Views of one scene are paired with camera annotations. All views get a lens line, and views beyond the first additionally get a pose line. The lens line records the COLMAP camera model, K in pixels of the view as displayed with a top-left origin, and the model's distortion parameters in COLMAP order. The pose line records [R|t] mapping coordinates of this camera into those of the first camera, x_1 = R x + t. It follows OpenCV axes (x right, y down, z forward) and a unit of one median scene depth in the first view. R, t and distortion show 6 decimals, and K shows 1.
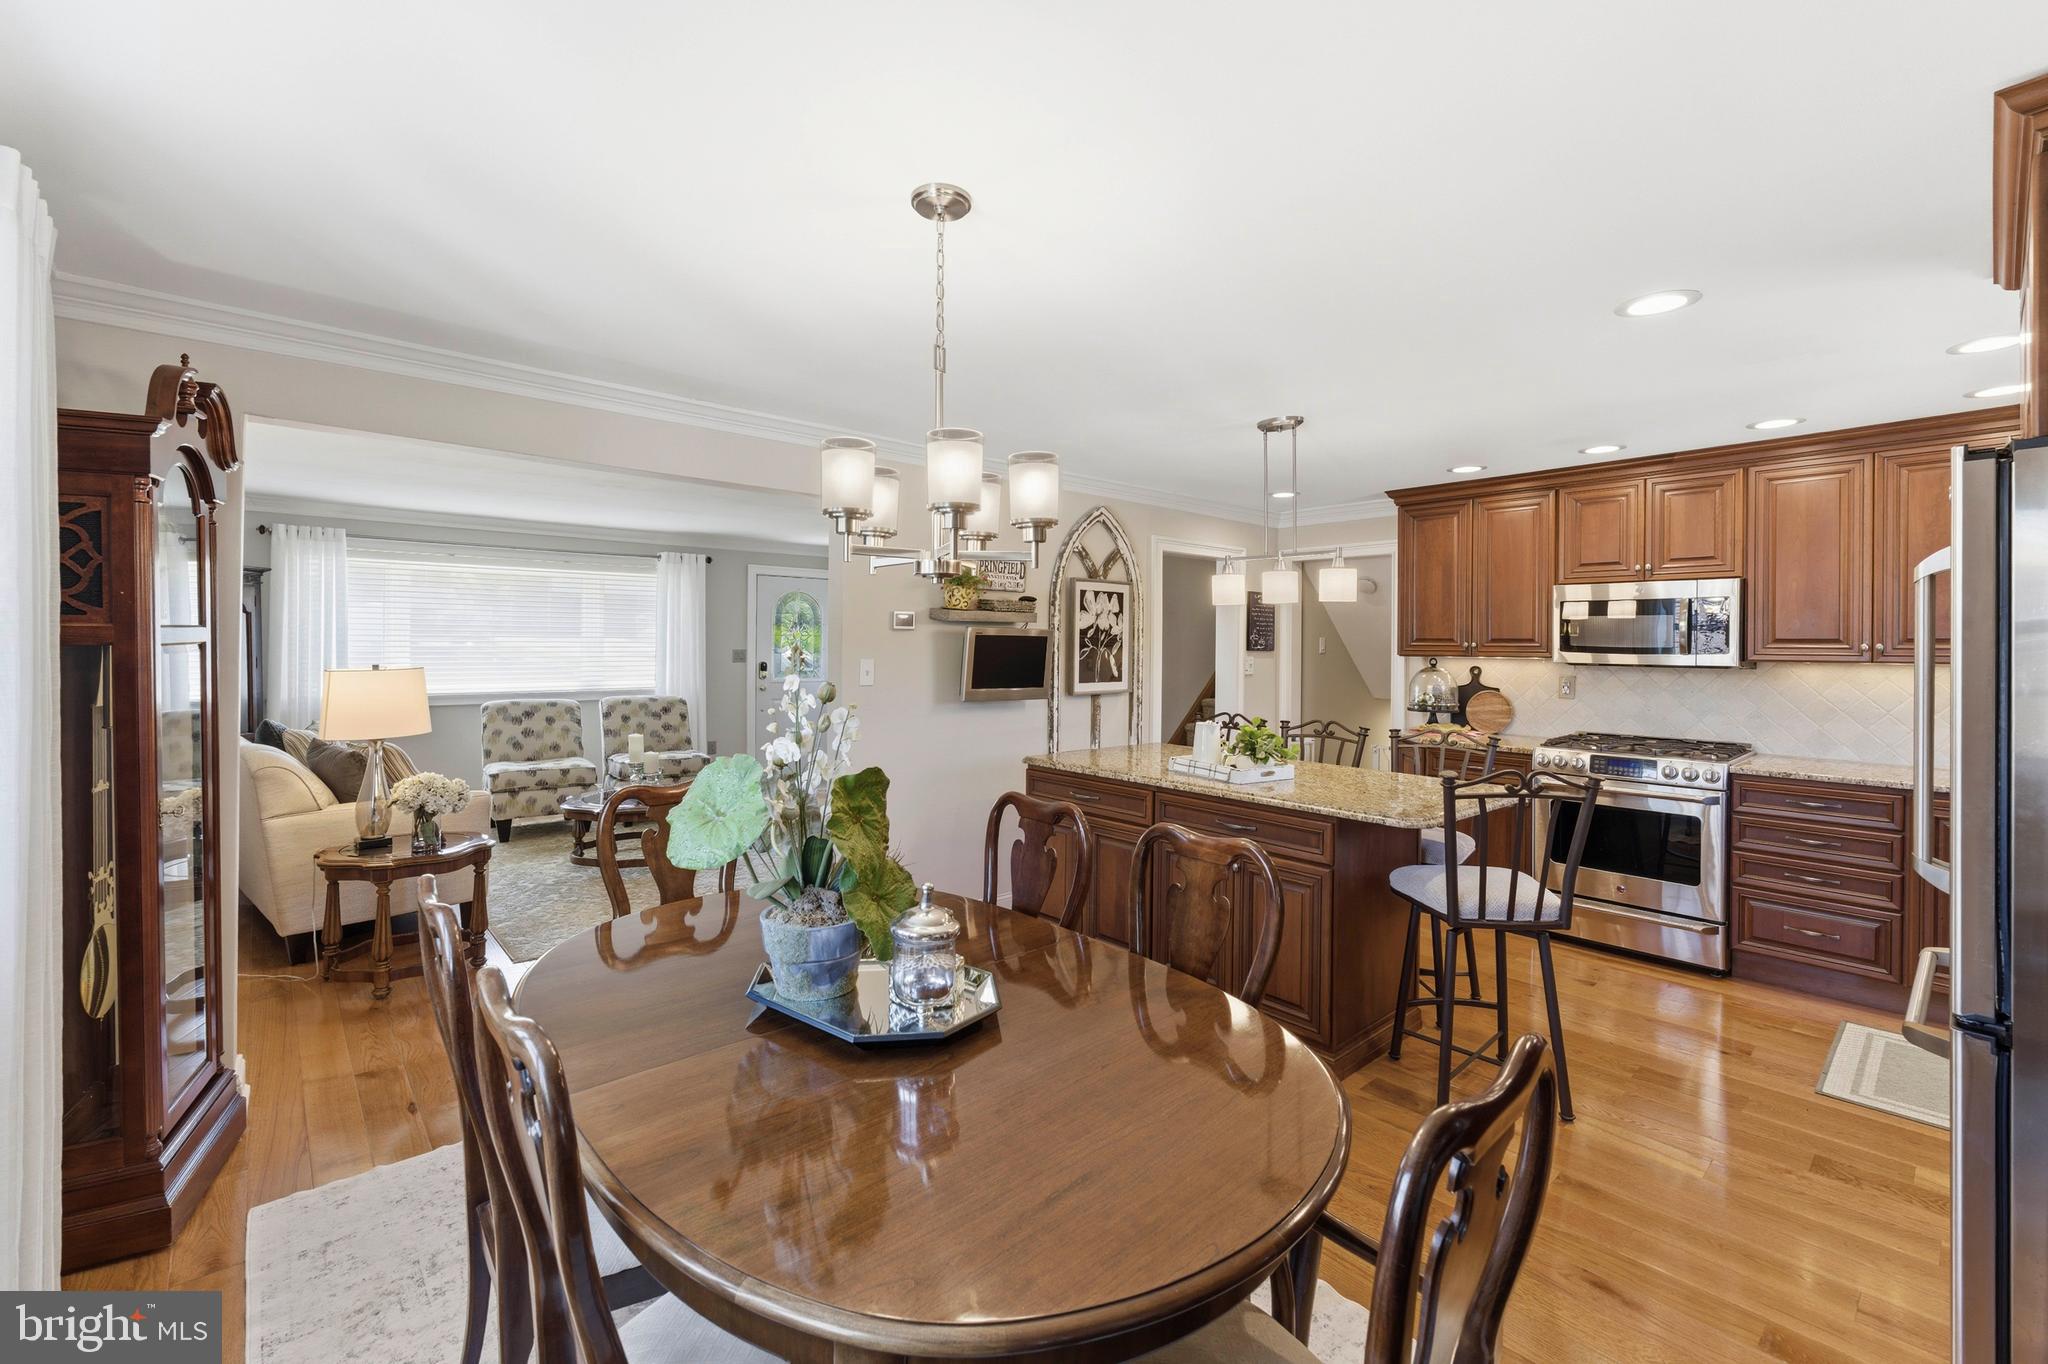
lens RADIAL K [[833.8, 0, 1040.0], [0, 833.8, 644.8], [0, 0, 1]] dist [-0.009132, 0.001731]
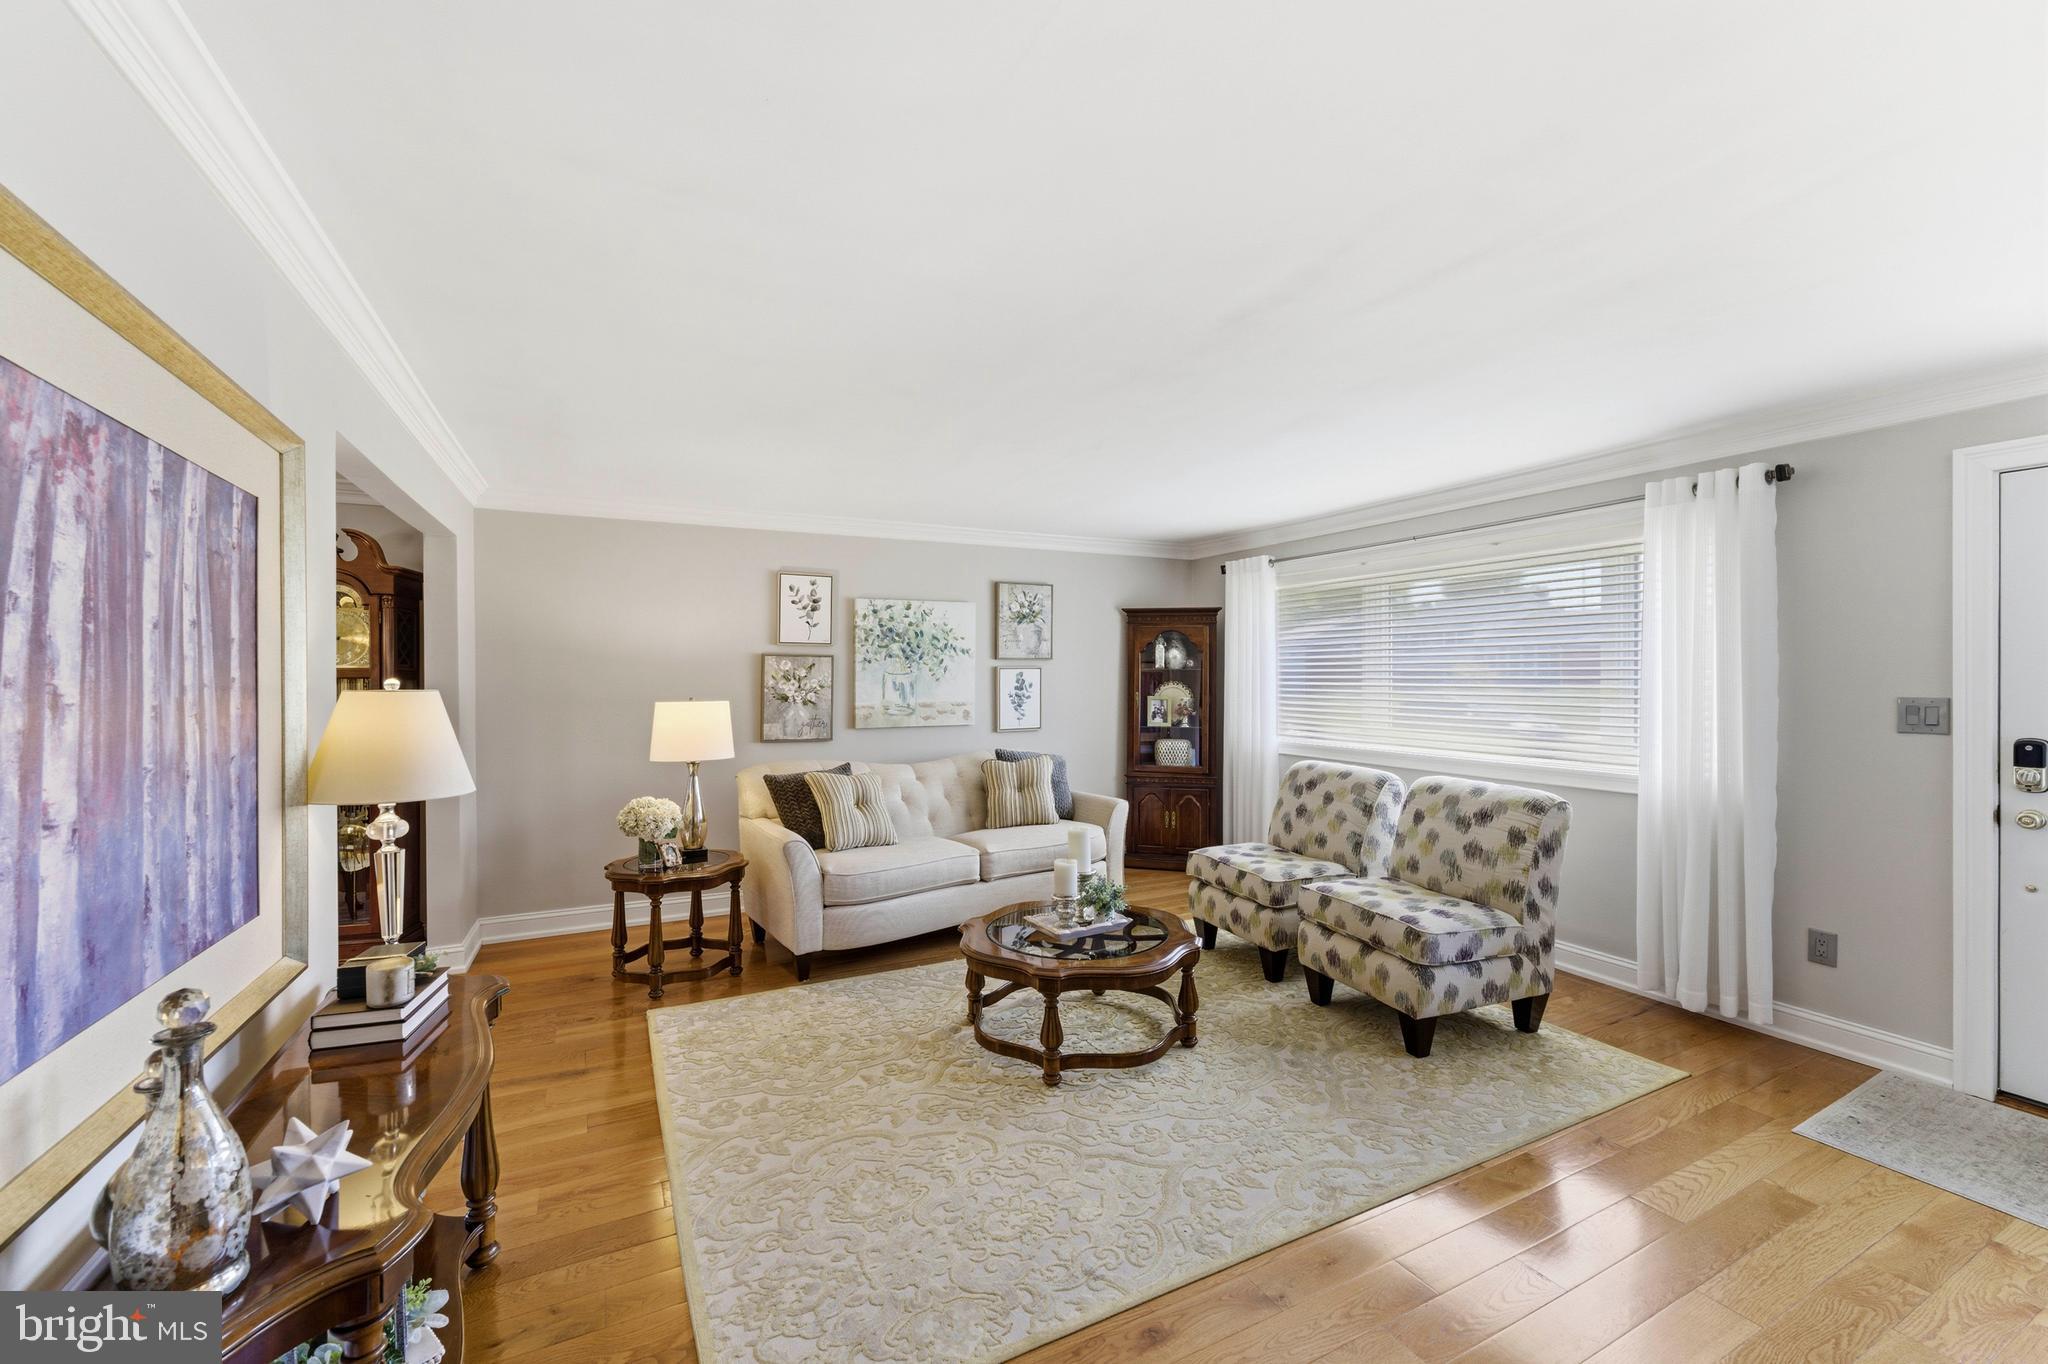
lens RADIAL K [[833.8, 0, 994.5], [0, 833.8, 679.8], [0, 0, 1]] dist [-0.009132, 0.001731]
pose [[-0.235152, -0.003824, -0.971951, 0.174832], [-0.001949, 0.999992, -0.003463, 0.000841], [0.971957, 0.001080, -0.235158, 1.543763]]
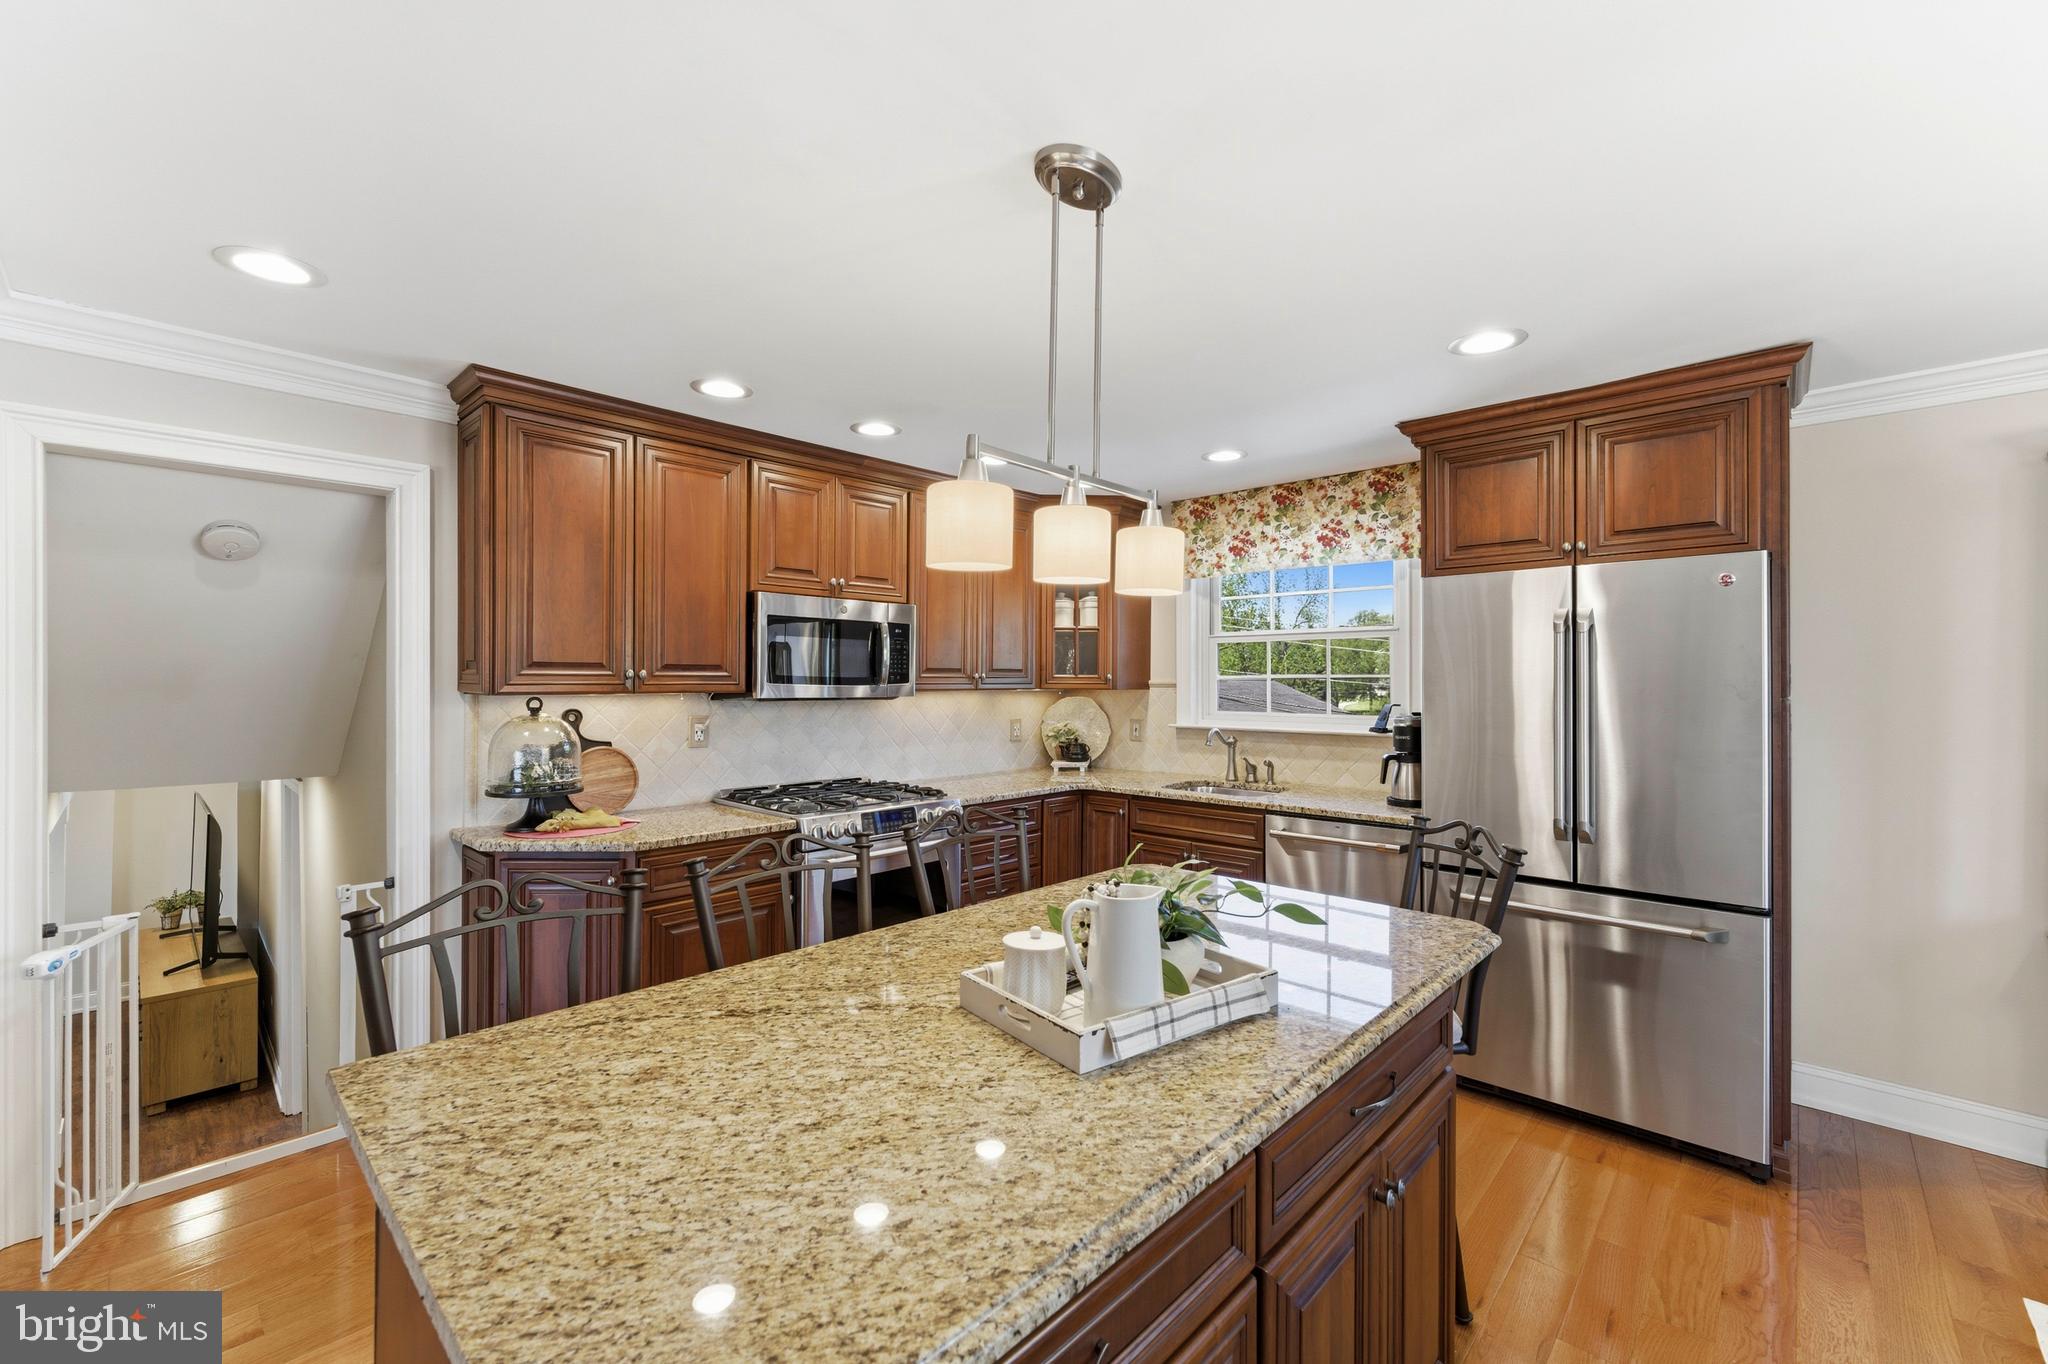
lens RADIAL K [[833.8, 0, 1018.2], [0, 833.8, 684.8], [0, 0, 1]] dist [-0.009132, 0.001731]
pose [[-0.105549, -0.012560, 0.994335, -0.140404], [-0.001303, 0.999921, 0.012492, -0.000208], [-0.994413, 0.000023, -0.105557, 0.931357]]
